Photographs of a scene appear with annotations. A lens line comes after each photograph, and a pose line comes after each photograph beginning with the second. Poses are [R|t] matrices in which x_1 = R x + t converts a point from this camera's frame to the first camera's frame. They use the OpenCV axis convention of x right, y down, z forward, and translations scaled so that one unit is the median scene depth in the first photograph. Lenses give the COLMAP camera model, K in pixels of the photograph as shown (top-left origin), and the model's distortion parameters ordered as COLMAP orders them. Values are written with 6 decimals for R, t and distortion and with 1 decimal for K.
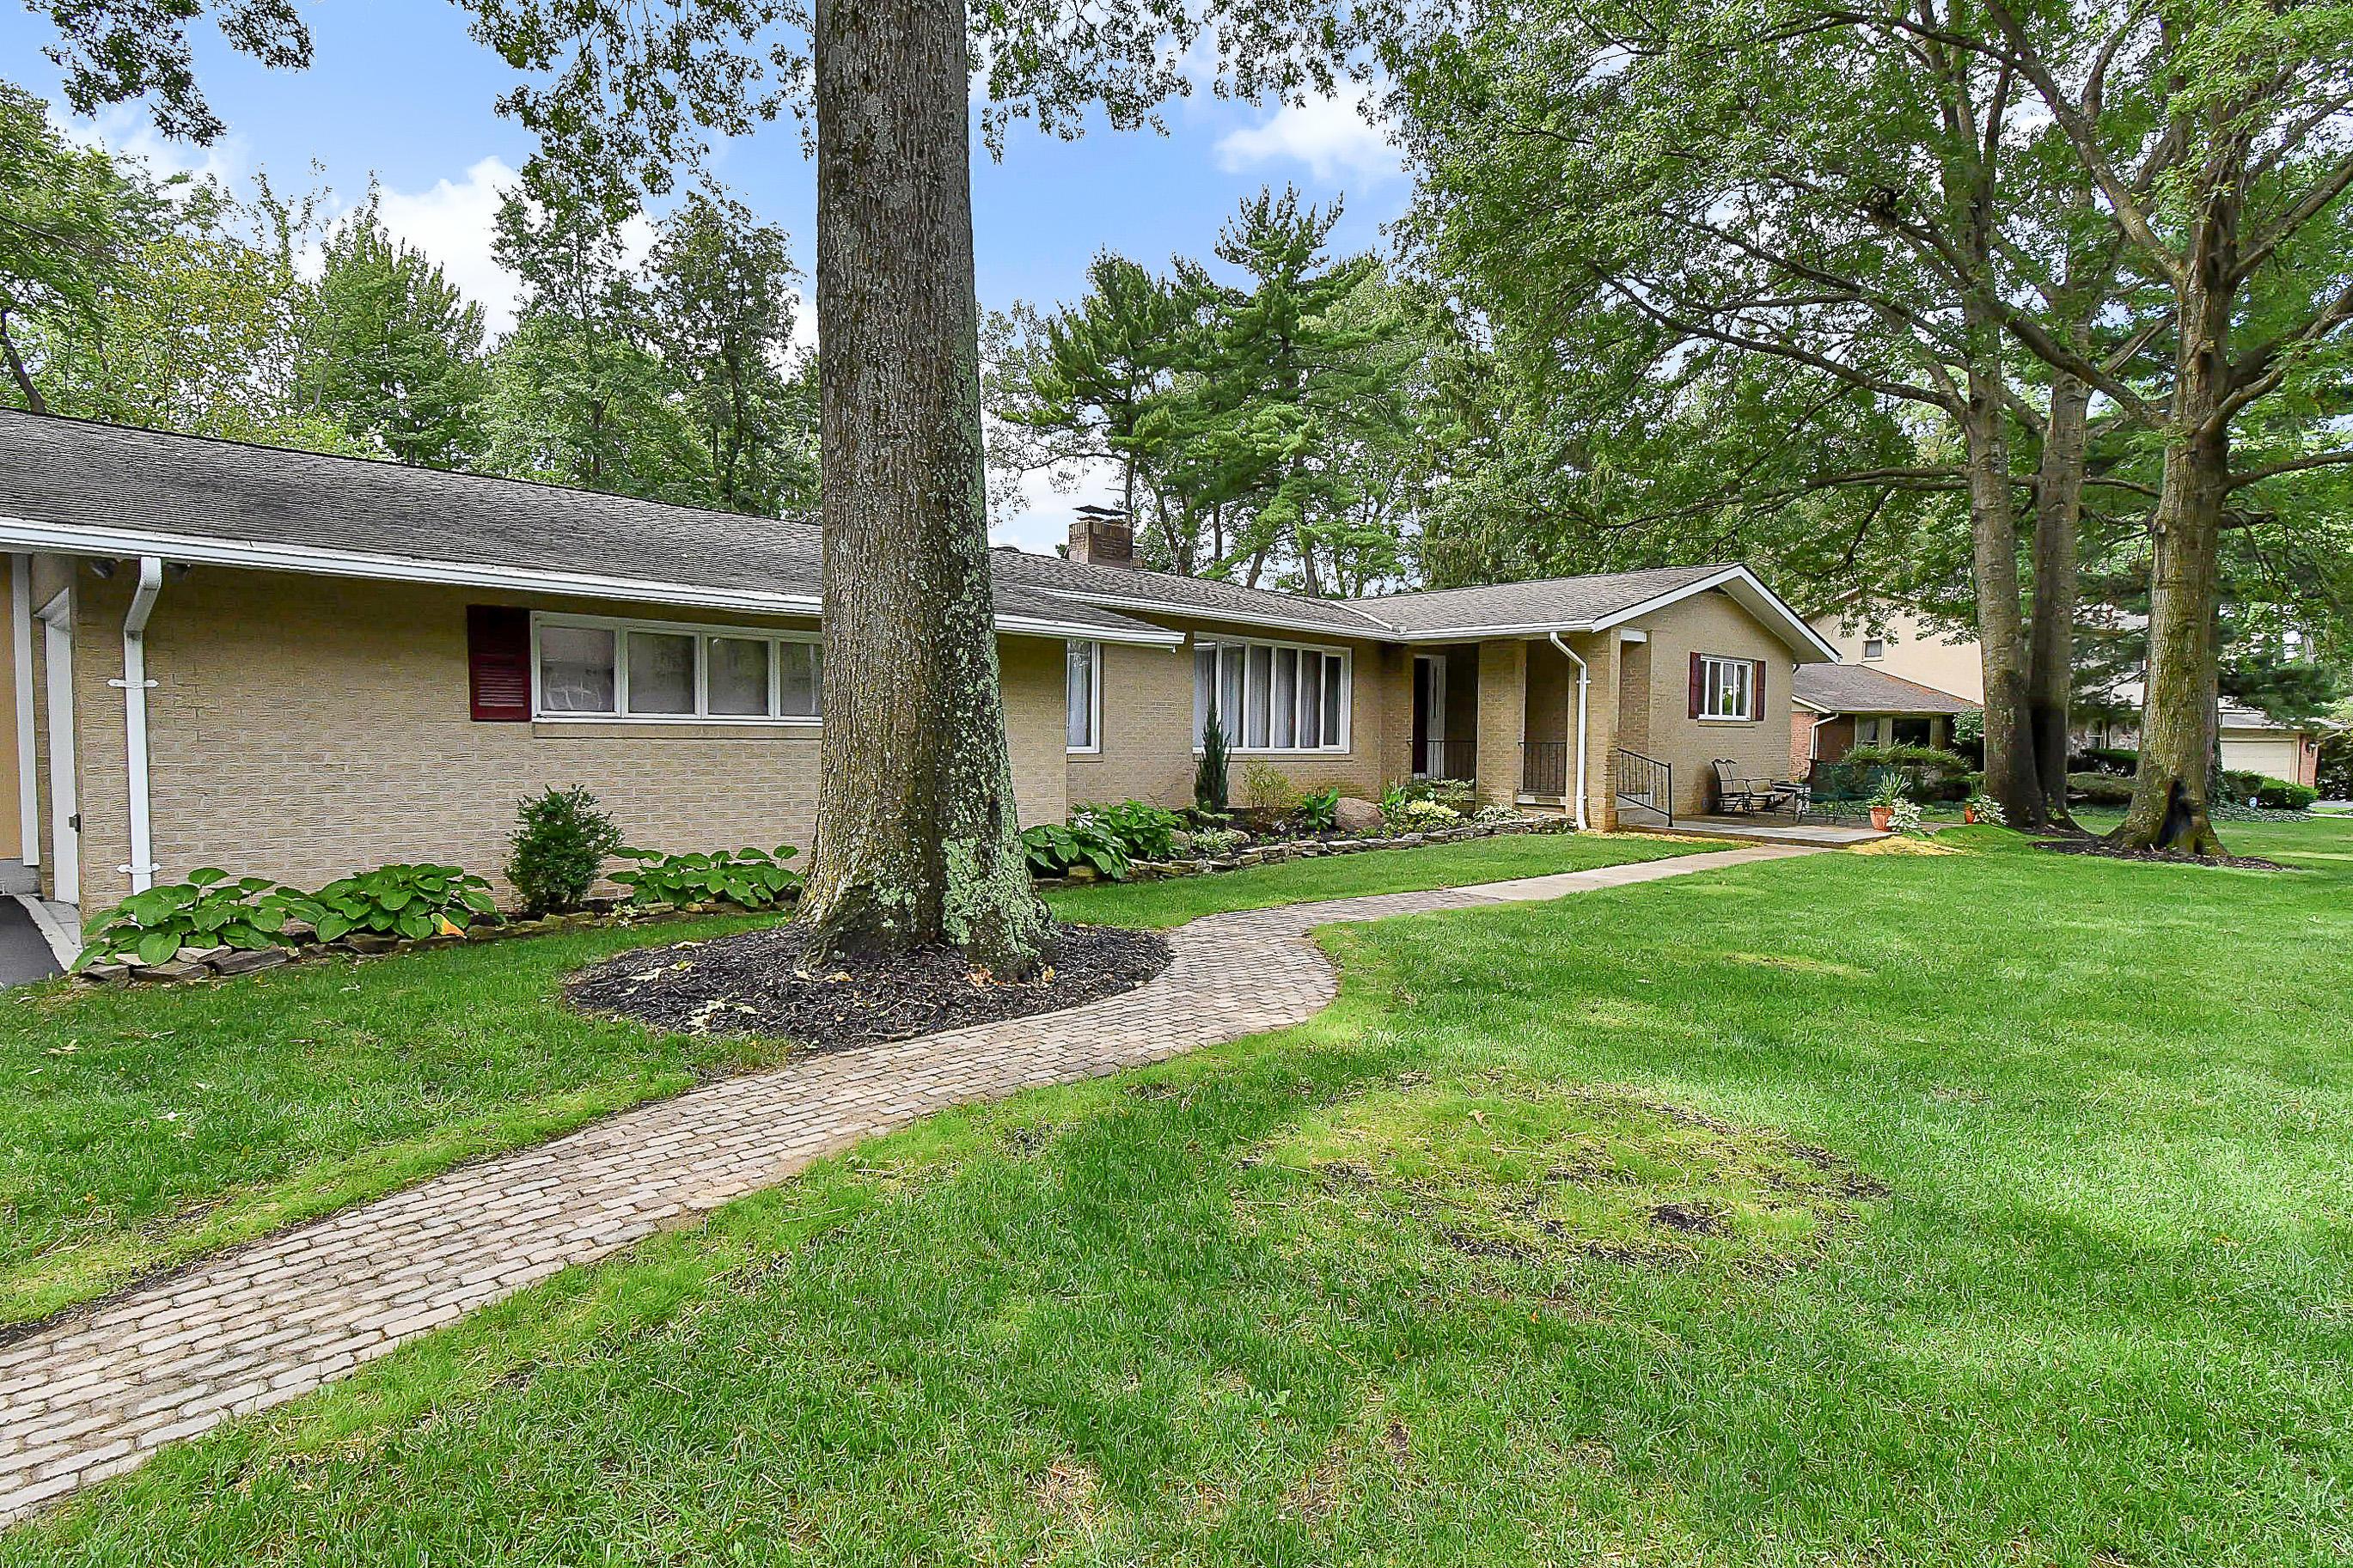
lens RADIAL K [[1227.6, 0, 1165.3], [0, 1227.6, 799.4], [0, 0, 1]] dist [0.000986, -0.001169]
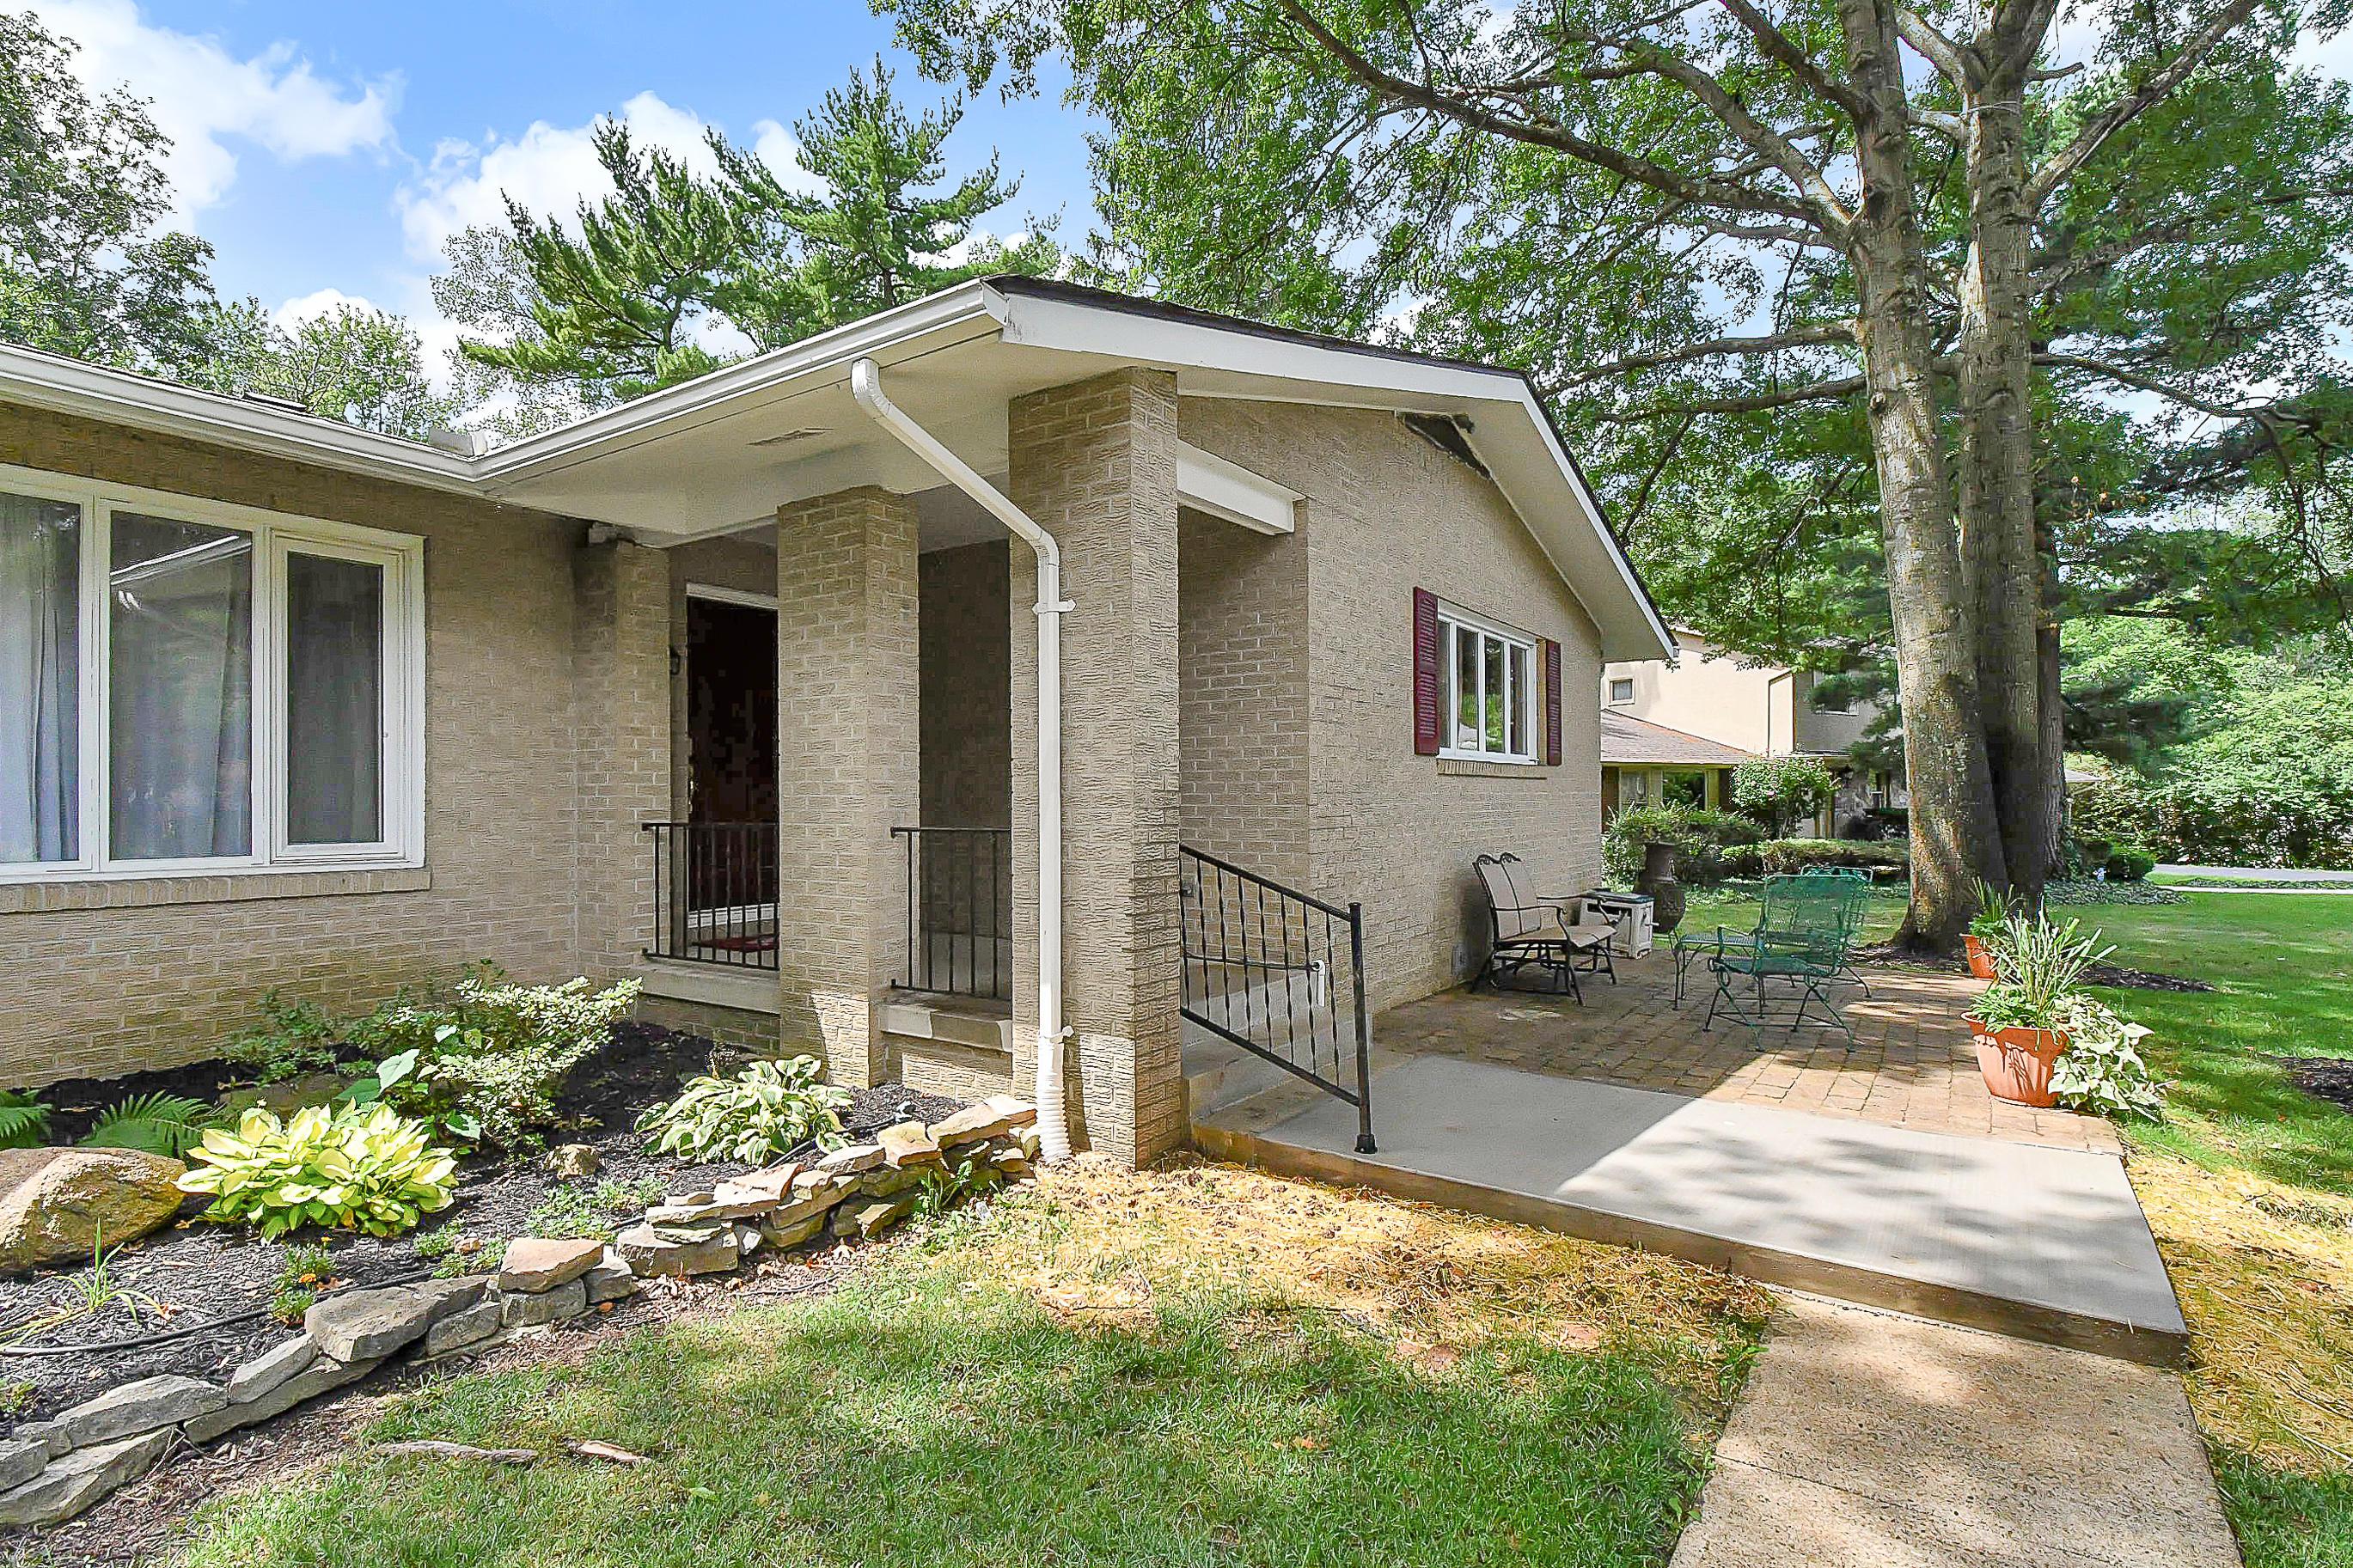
lens RADIAL K [[1139.8, 0, 1173.3], [0, 1139.8, 786.5], [0, 0, 1]] dist [0.000148, -0.000209]
pose [[0.981230, -0.010167, 0.192575, 0.276342], [0.022933, 0.997675, -0.064177, -0.033662], [-0.191474, 0.067388, 0.979181, 0.649802]]
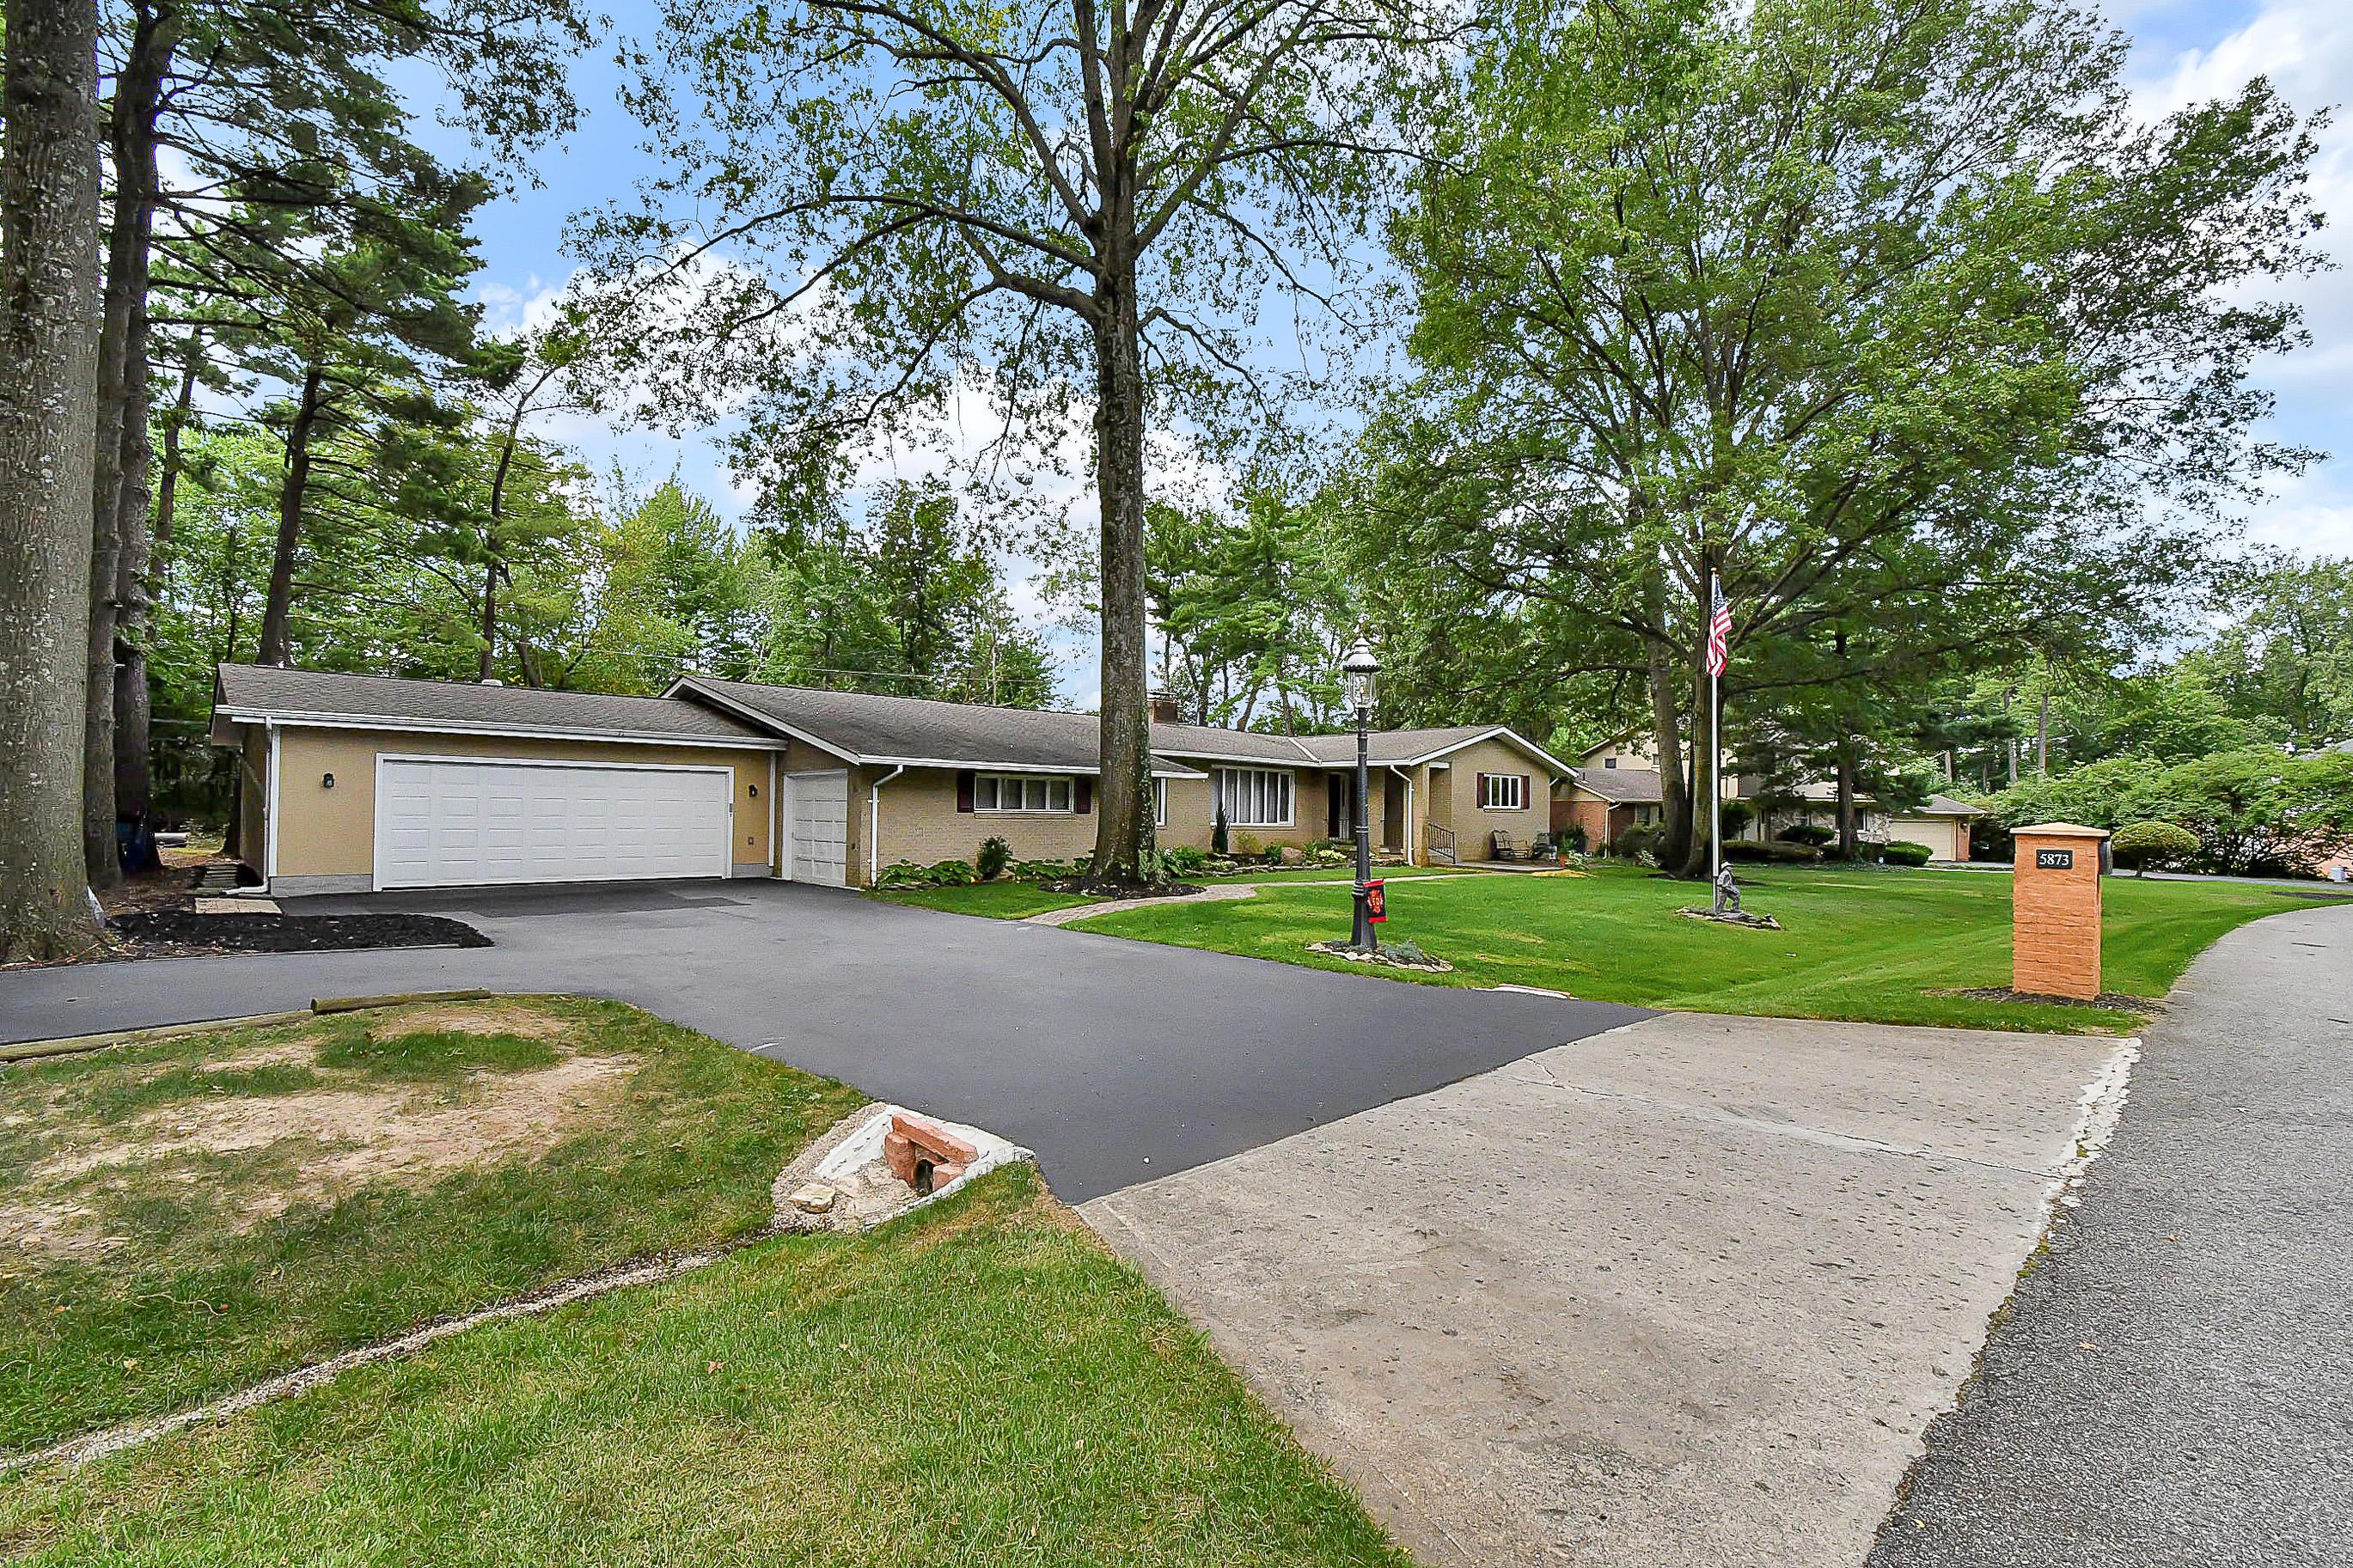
lens RADIAL K [[1059.1, 0, 1165.3], [0, 1059.1, 793.1], [0, 0, 1]] dist [-0.018622, -0.000380]
pose [[0.999846, 0.004386, -0.017011, -0.018523], [-0.005560, 0.997560, -0.069590, 0.024775], [0.016664, 0.069674, 0.997431, -0.595949]]
